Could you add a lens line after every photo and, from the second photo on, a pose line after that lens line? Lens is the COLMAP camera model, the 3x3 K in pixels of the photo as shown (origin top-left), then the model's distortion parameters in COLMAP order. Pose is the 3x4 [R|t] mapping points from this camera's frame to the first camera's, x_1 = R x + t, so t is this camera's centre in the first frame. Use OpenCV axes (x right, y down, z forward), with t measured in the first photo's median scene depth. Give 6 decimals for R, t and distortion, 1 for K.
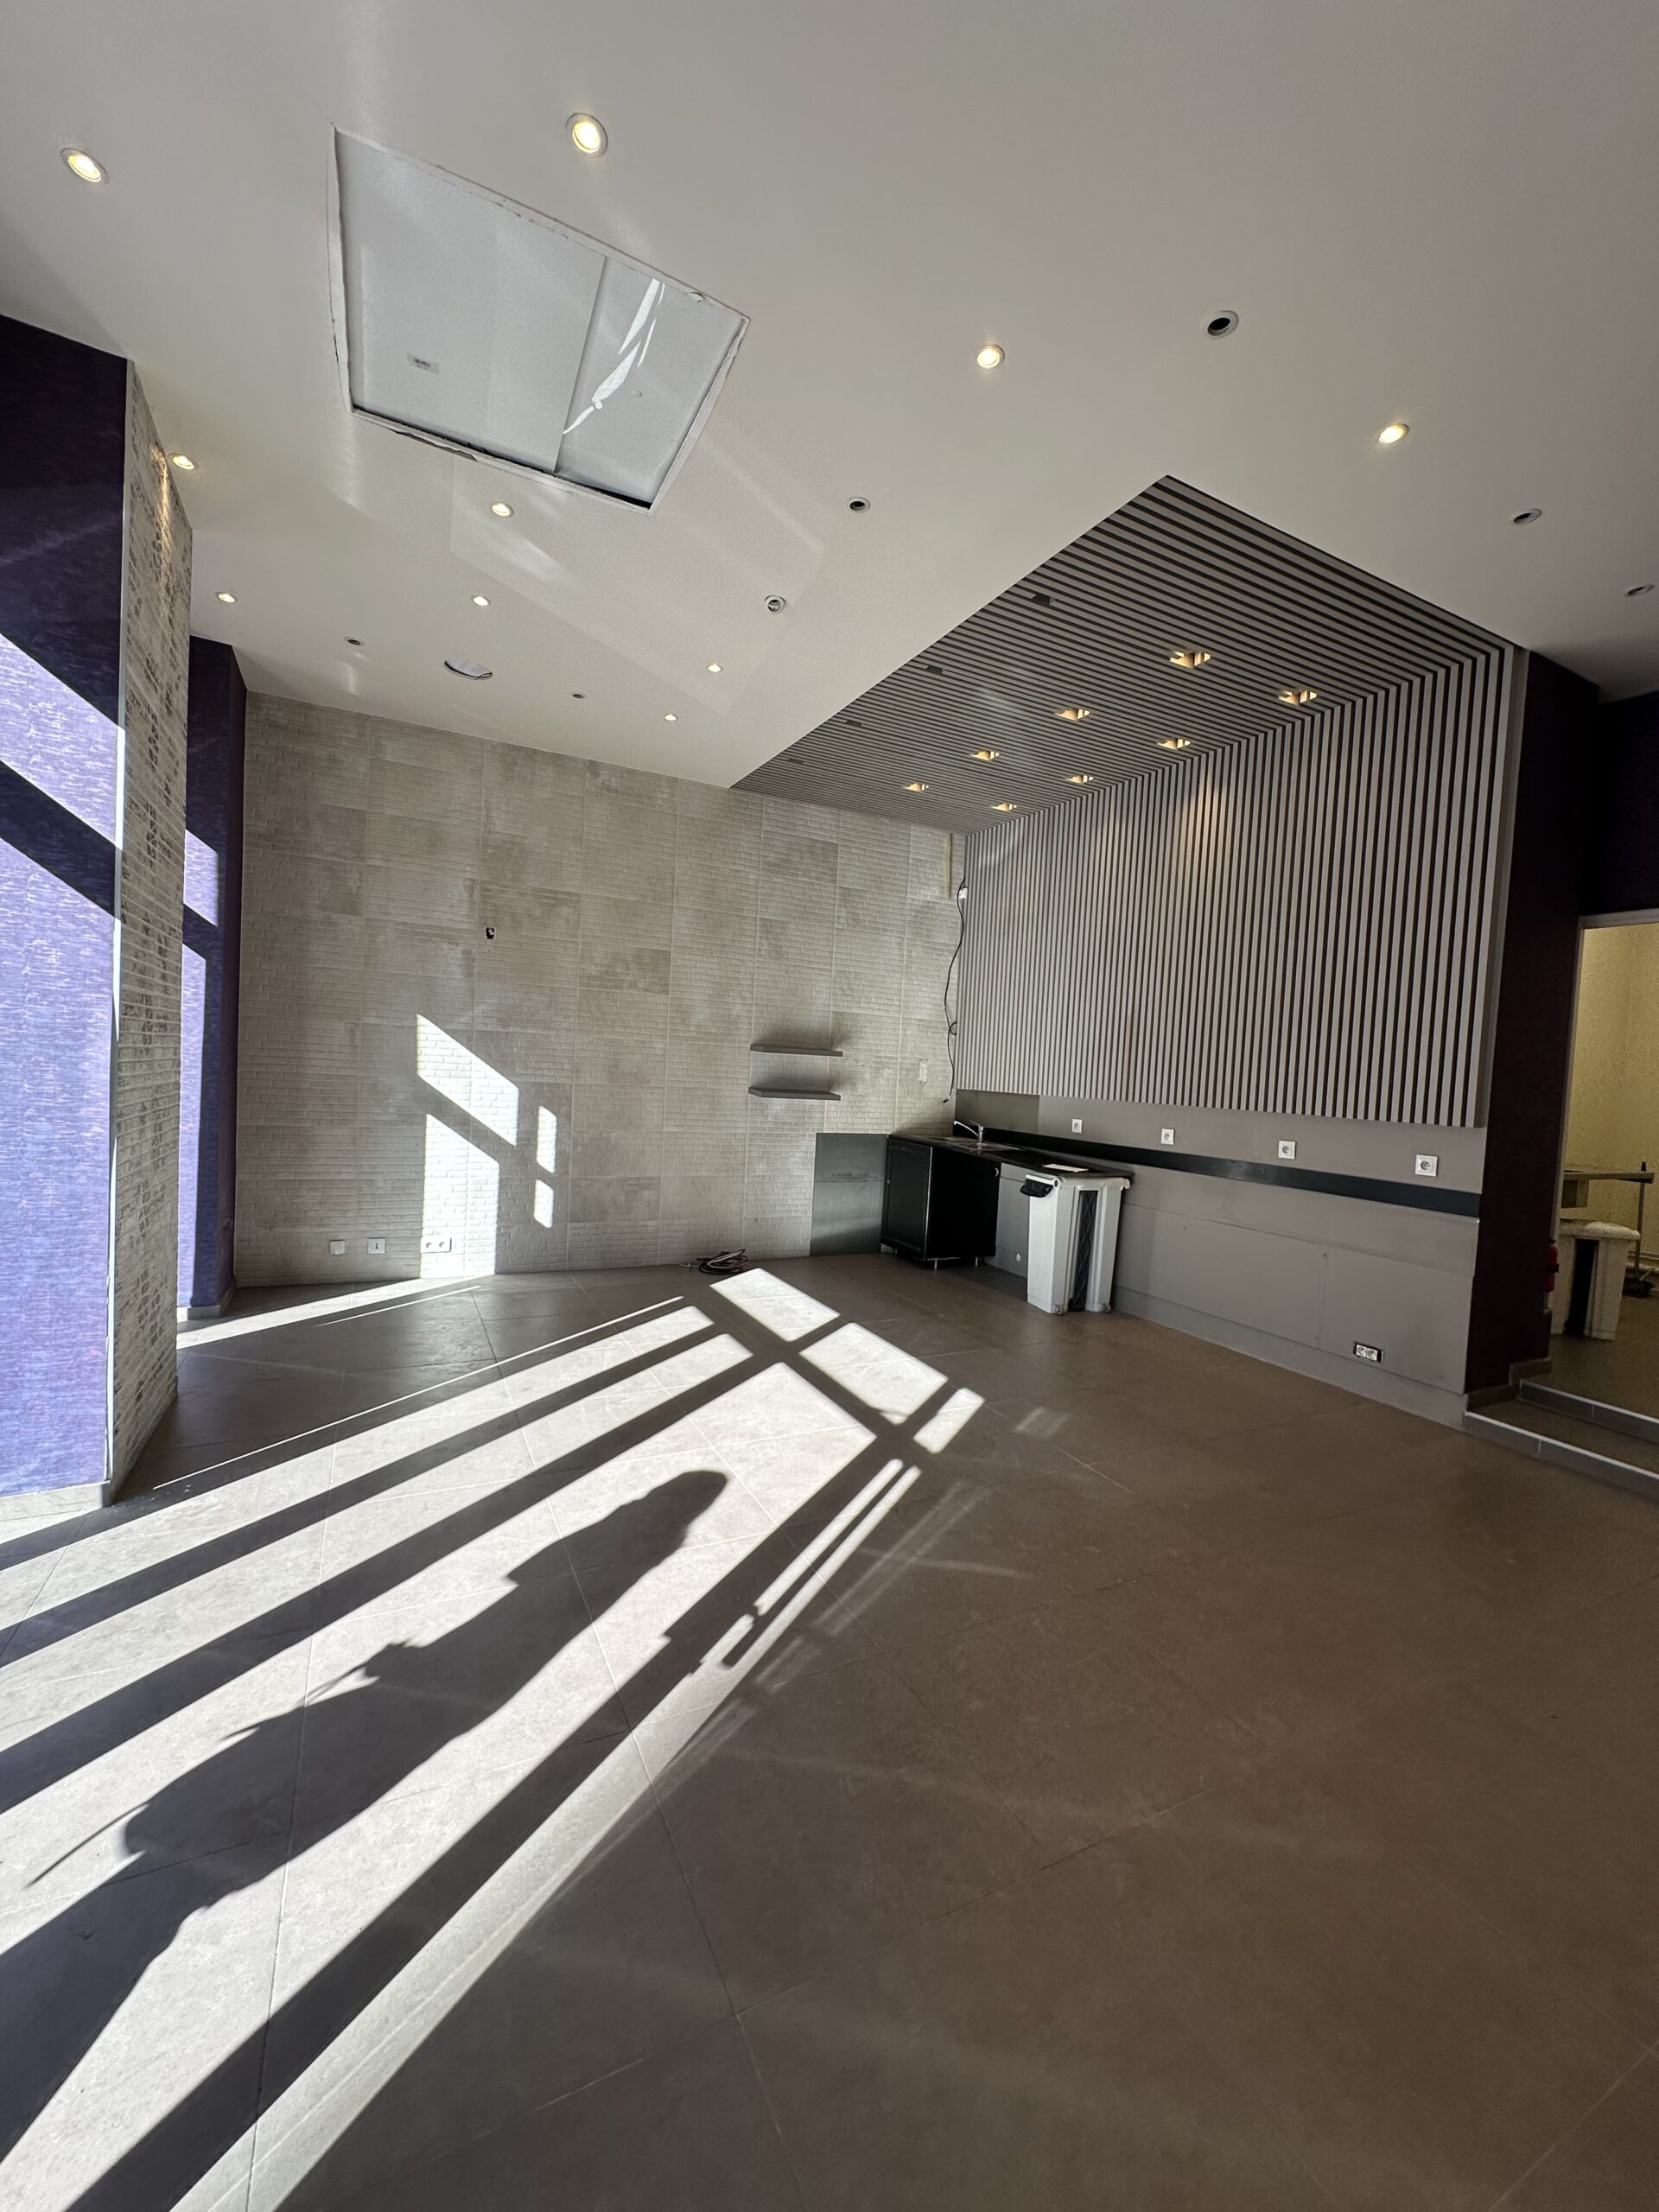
lens RADIAL K [[880.4, 0, 825.6], [0, 880.4, 1107.0], [0, 0, 1]] dist [-0.003099, 0.000008]
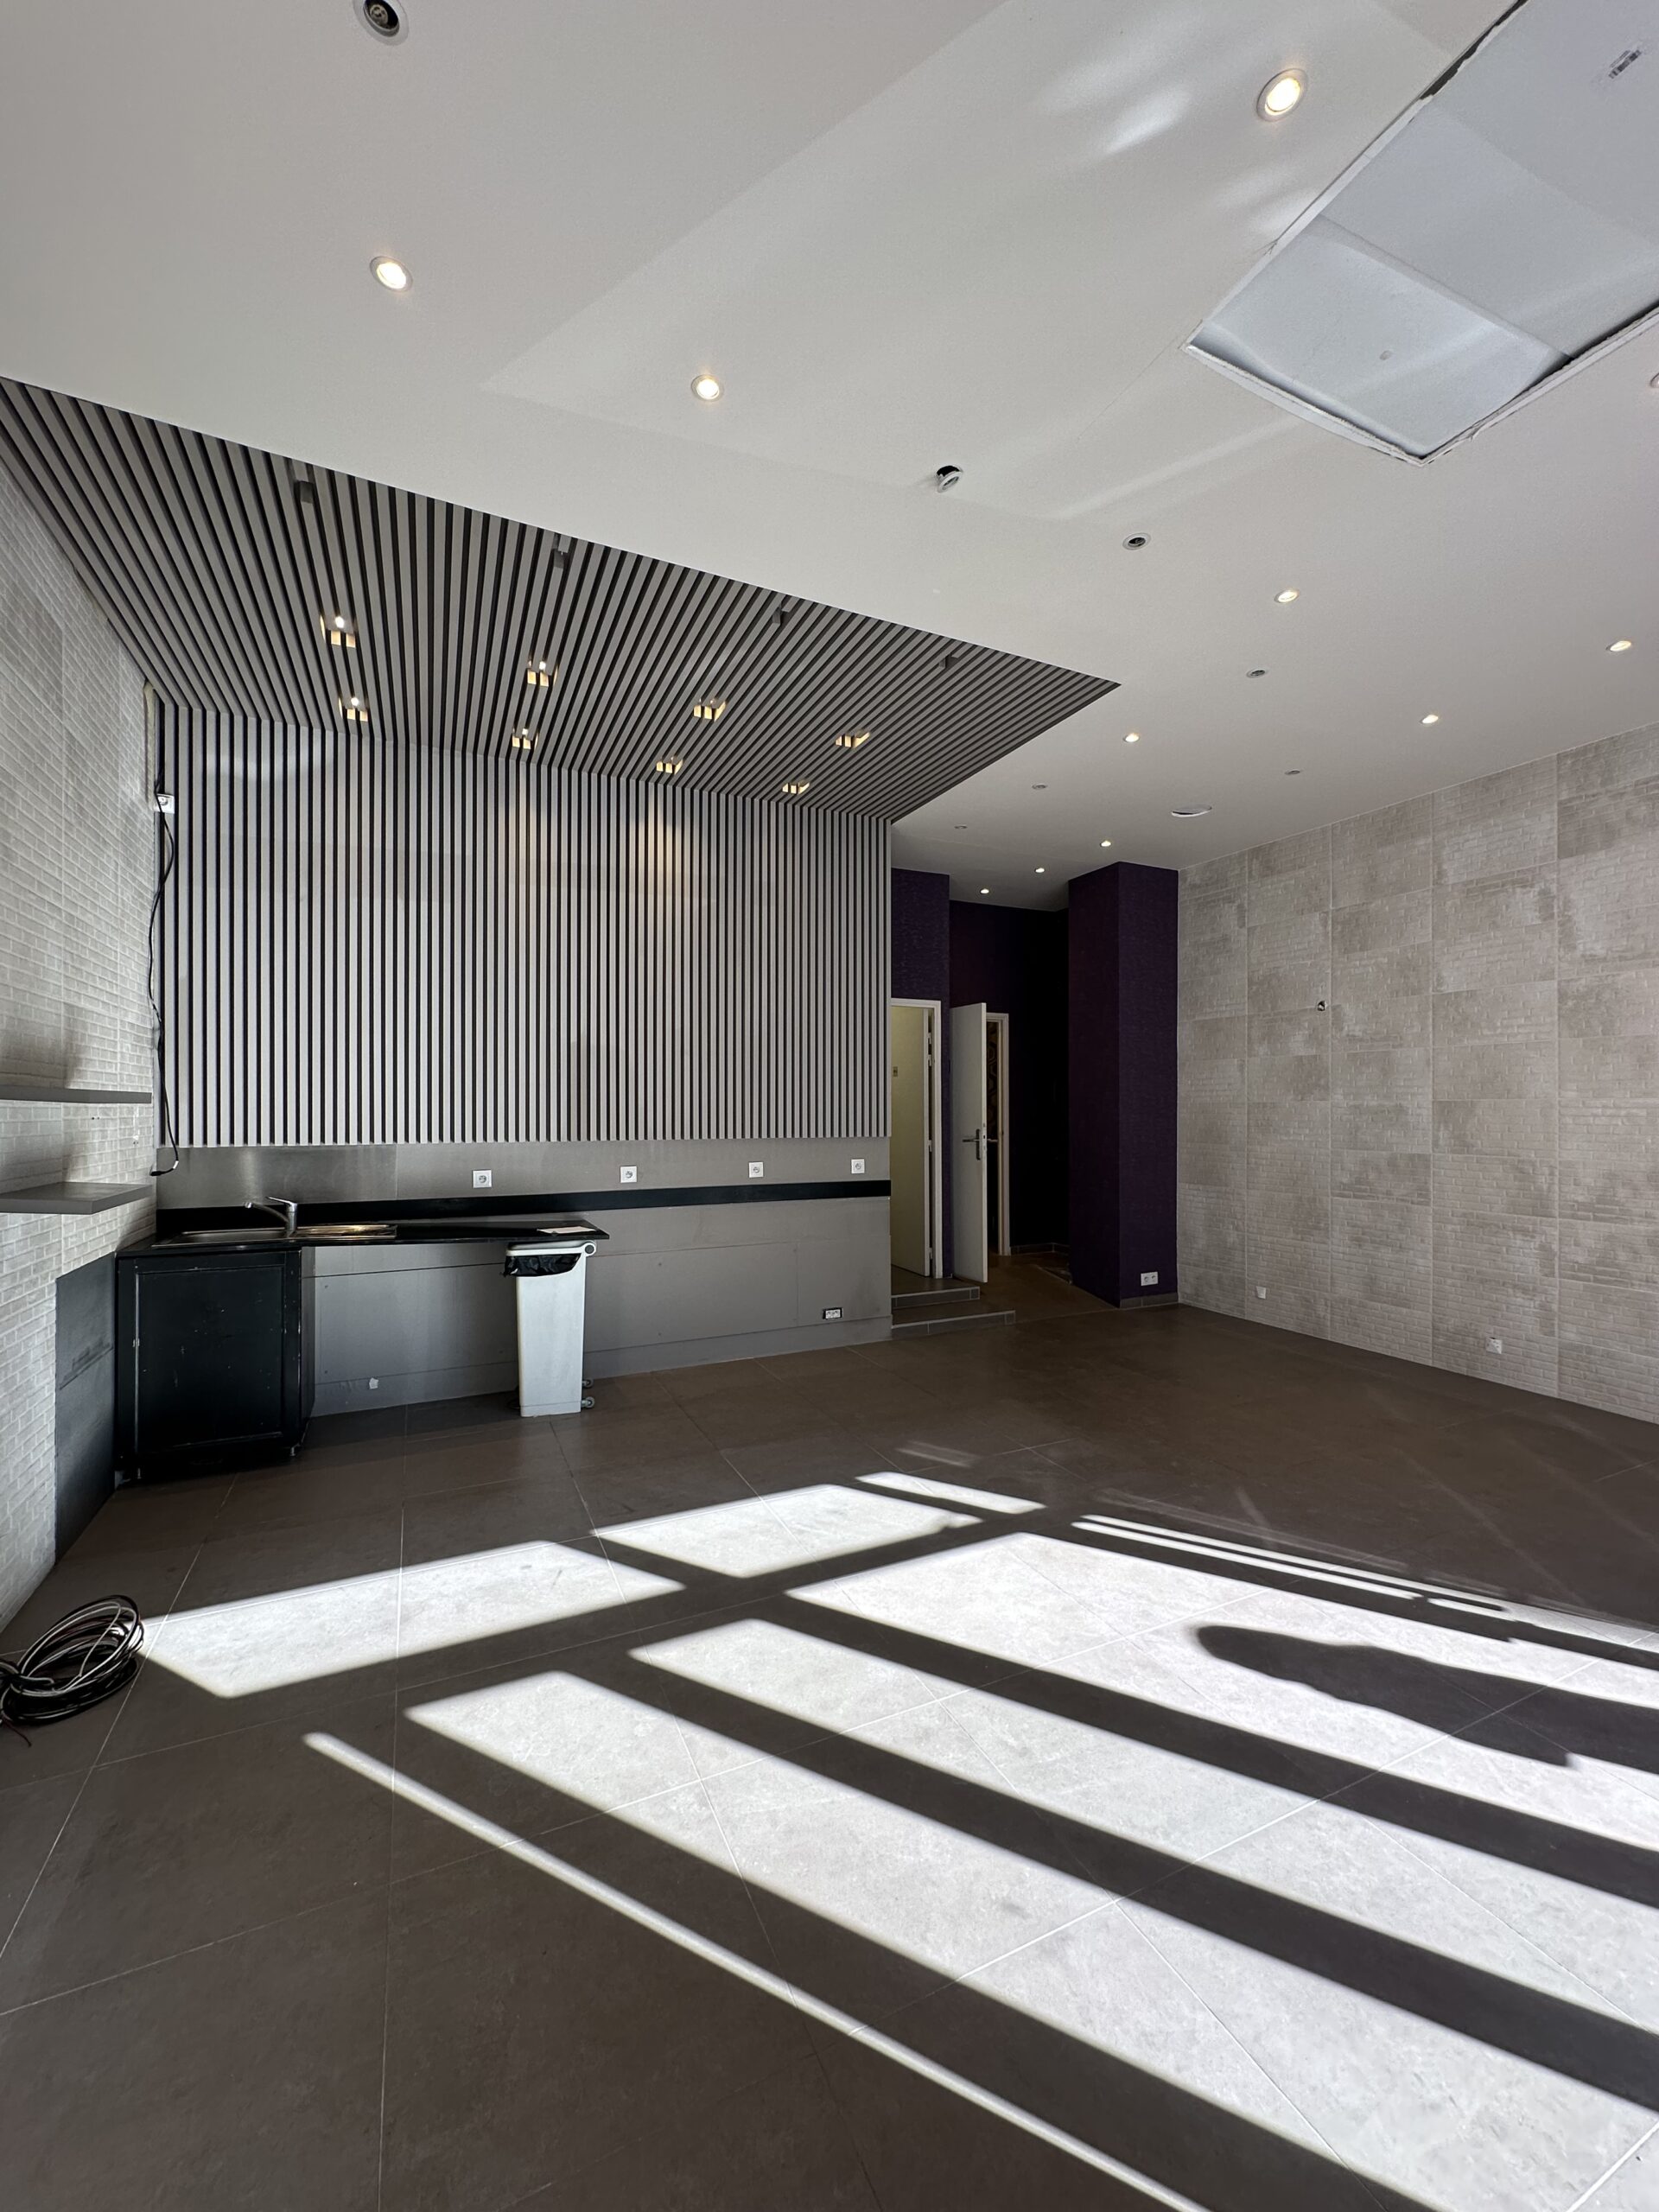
lens RADIAL K [[880.4, 0, 833.2], [0, 880.4, 1104.1], [0, 0, 1]] dist [-0.003099, 0.000008]
pose [[0.030946, -0.047461, 0.998394, -0.753061], [0.046470, 0.997860, 0.045995, -0.103601], [-0.998440, 0.044972, 0.033086, 1.042178]]
